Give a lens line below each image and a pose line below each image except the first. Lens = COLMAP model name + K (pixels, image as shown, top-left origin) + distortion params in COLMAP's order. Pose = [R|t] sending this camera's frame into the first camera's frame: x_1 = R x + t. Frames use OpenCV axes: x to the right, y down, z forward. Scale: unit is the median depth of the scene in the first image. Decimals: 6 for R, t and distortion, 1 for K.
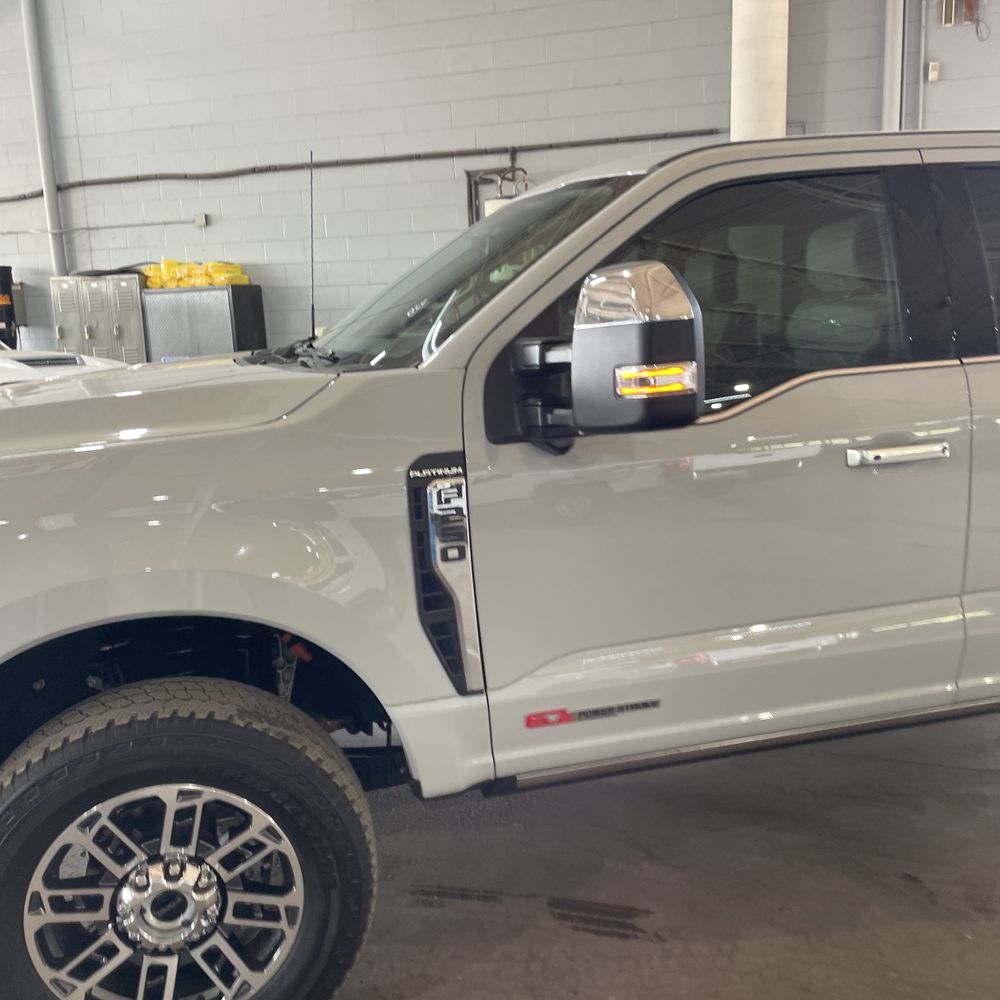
lens RADIAL K [[1015.9, 0, 505.7], [0, 1015.9, 497.5], [0, 0, 1]] dist [0.027772, 0.000000]
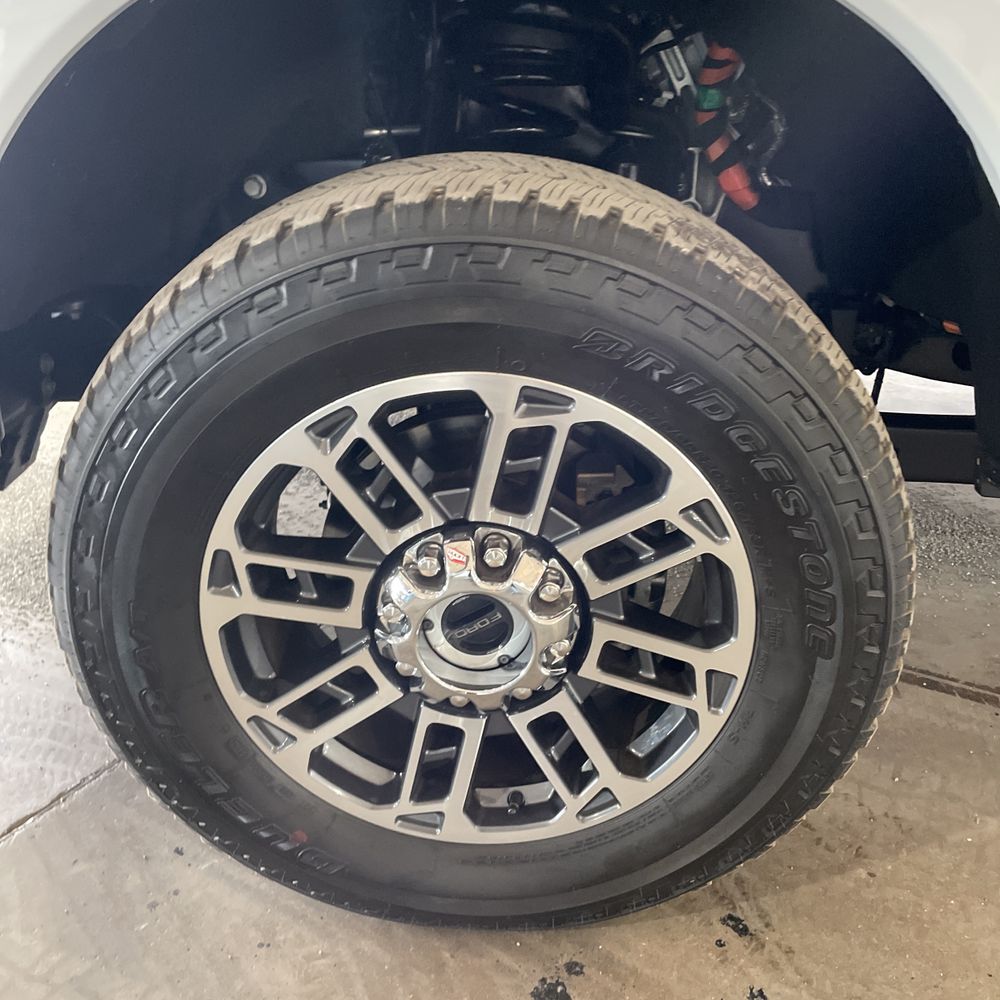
lens RADIAL K [[1015.9, 0, 503.2], [0, 1015.9, 492.0], [0, 0, 1]] dist [0.027772, 0.000000]
pose [[0.960355, 0.151804, -0.233824, -0.215957], [-0.088566, 0.961424, 0.260422, 0.213918], [0.264337, -0.229389, 0.936753, 0.571311]]
